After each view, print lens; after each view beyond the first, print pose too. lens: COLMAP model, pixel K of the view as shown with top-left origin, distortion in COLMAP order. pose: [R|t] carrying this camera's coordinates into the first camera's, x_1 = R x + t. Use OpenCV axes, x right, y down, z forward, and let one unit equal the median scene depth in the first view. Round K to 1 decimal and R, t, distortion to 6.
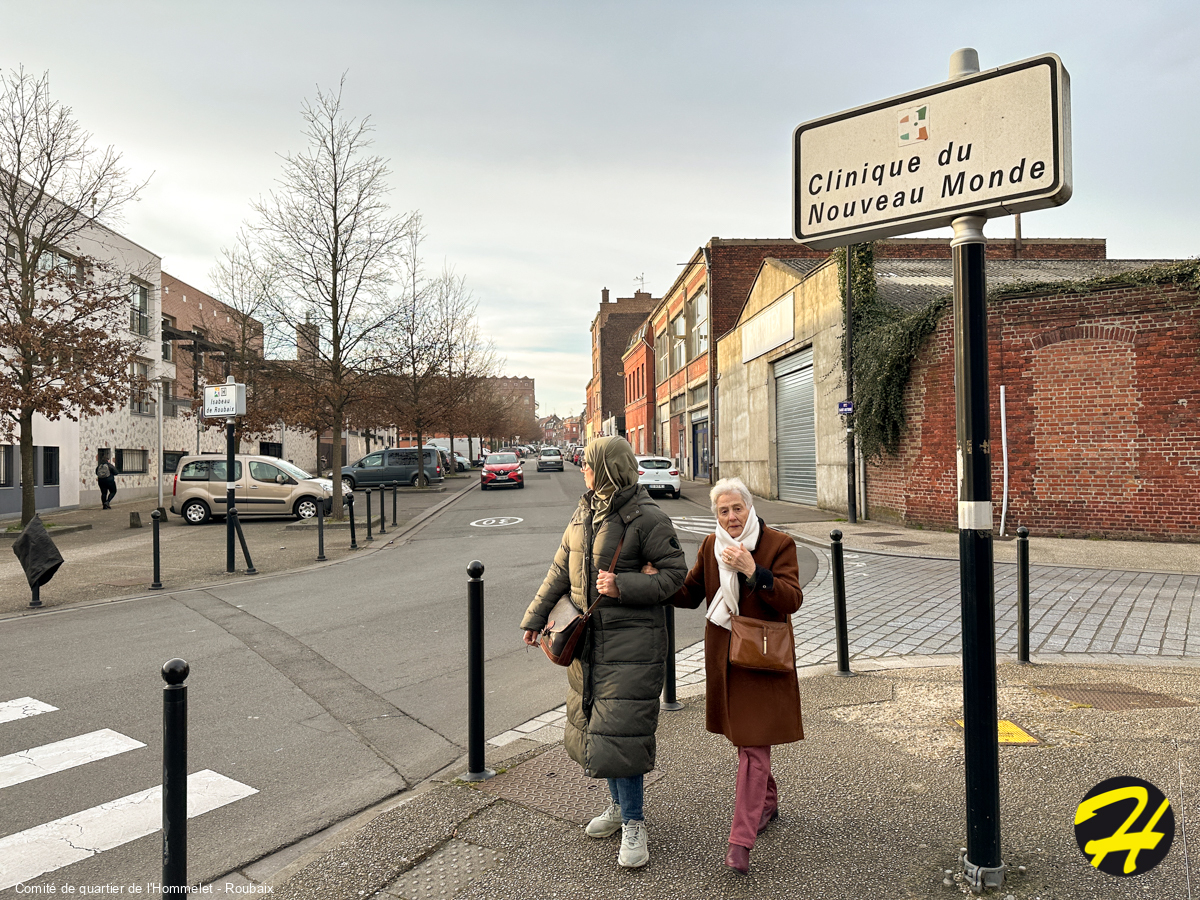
lens RADIAL K [[826.5, 0, 600.0], [0, 826.5, 450.0], [0, 0, 1]] dist [0.158191, -0.188231]
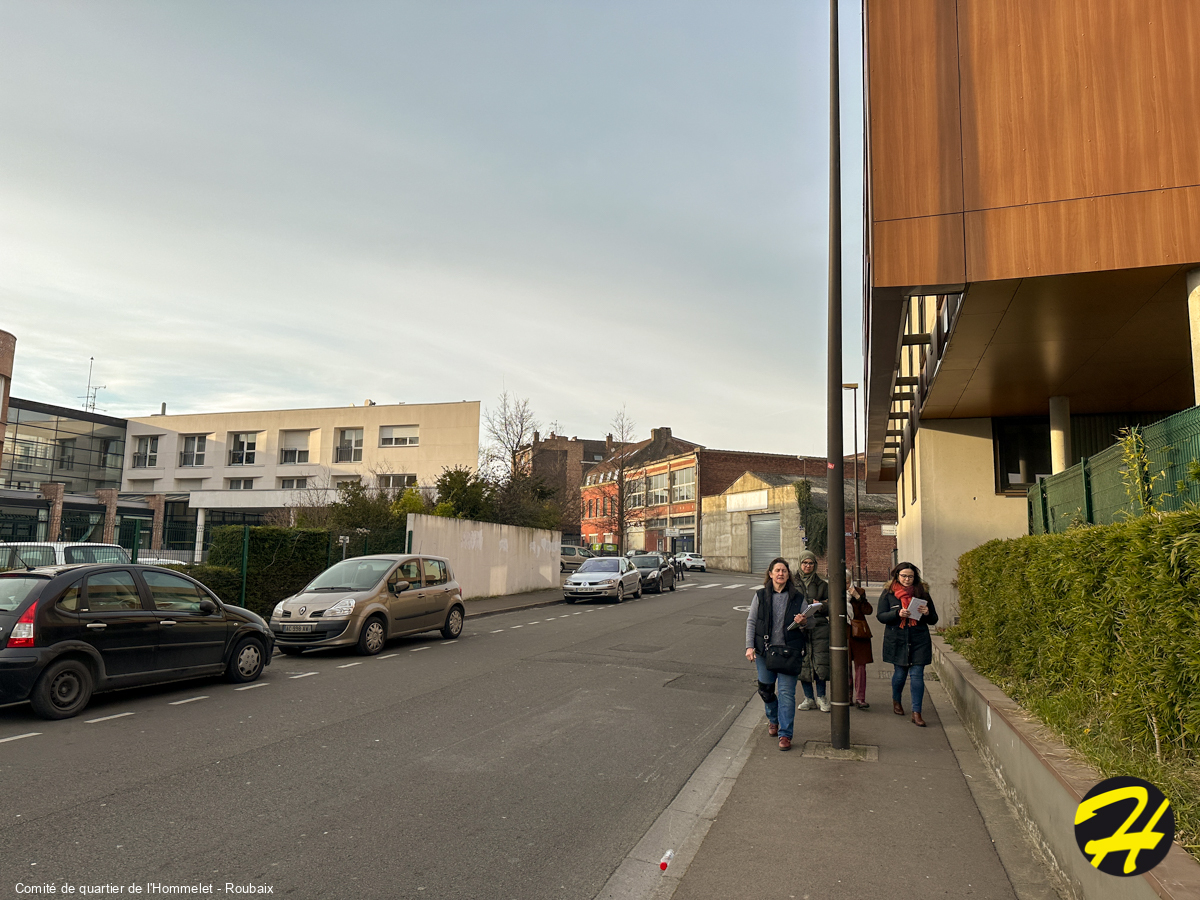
lens RADIAL K [[826.5, 0, 600.0], [0, 826.5, 450.0], [0, 0, 1]] dist [0.158191, -0.188231]
pose [[0.958727, 0.069423, 0.275724, -0.826299], [-0.036647, 0.991817, -0.122296, 0.016199], [-0.281957, 0.107144, 0.953426, -1.102829]]
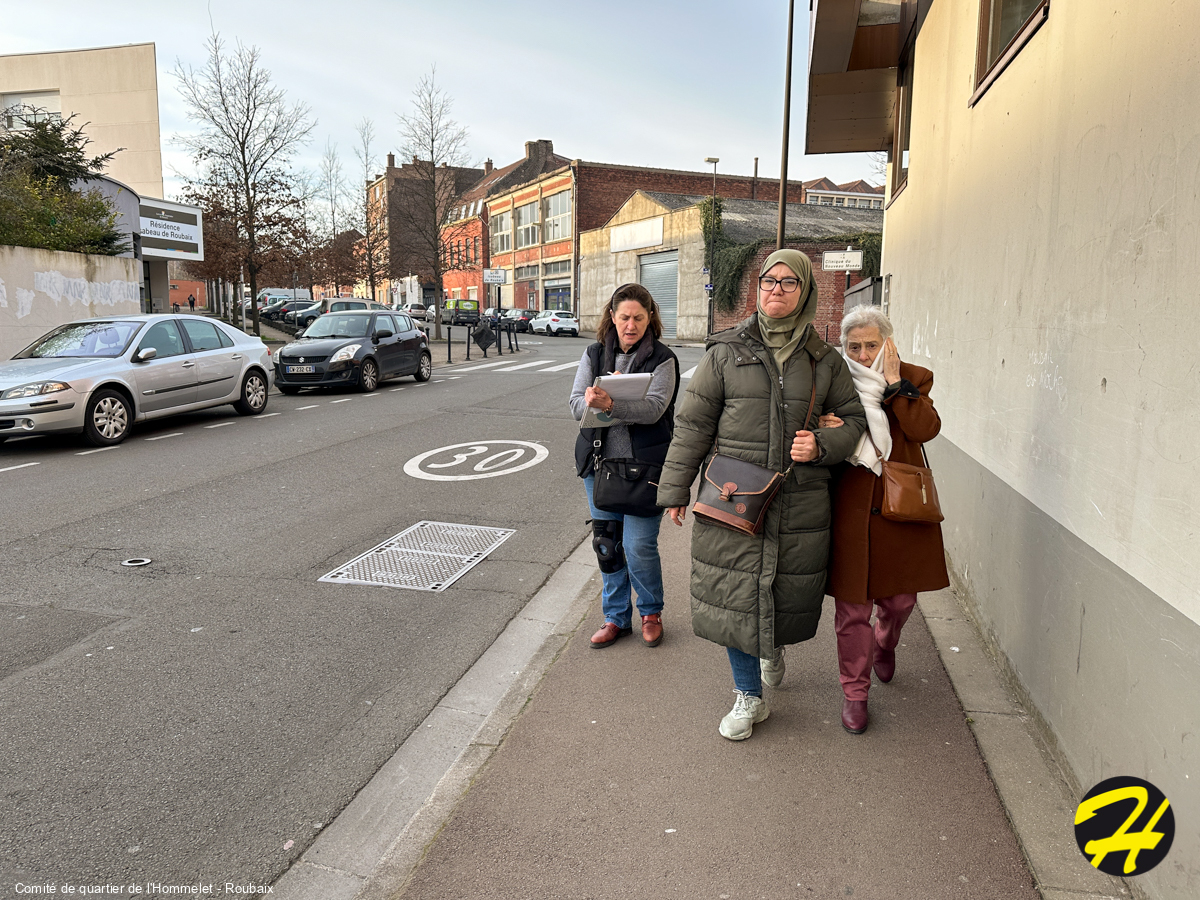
lens RADIAL K [[826.5, 0, 600.0], [0, 826.5, 450.0], [0, 0, 1]] dist [0.158191, -0.188231]
pose [[0.931728, -0.033470, 0.361612, -0.467703], [-0.026826, 0.986680, 0.160443, 0.014950], [-0.362166, -0.159190, 0.918420, -0.558167]]
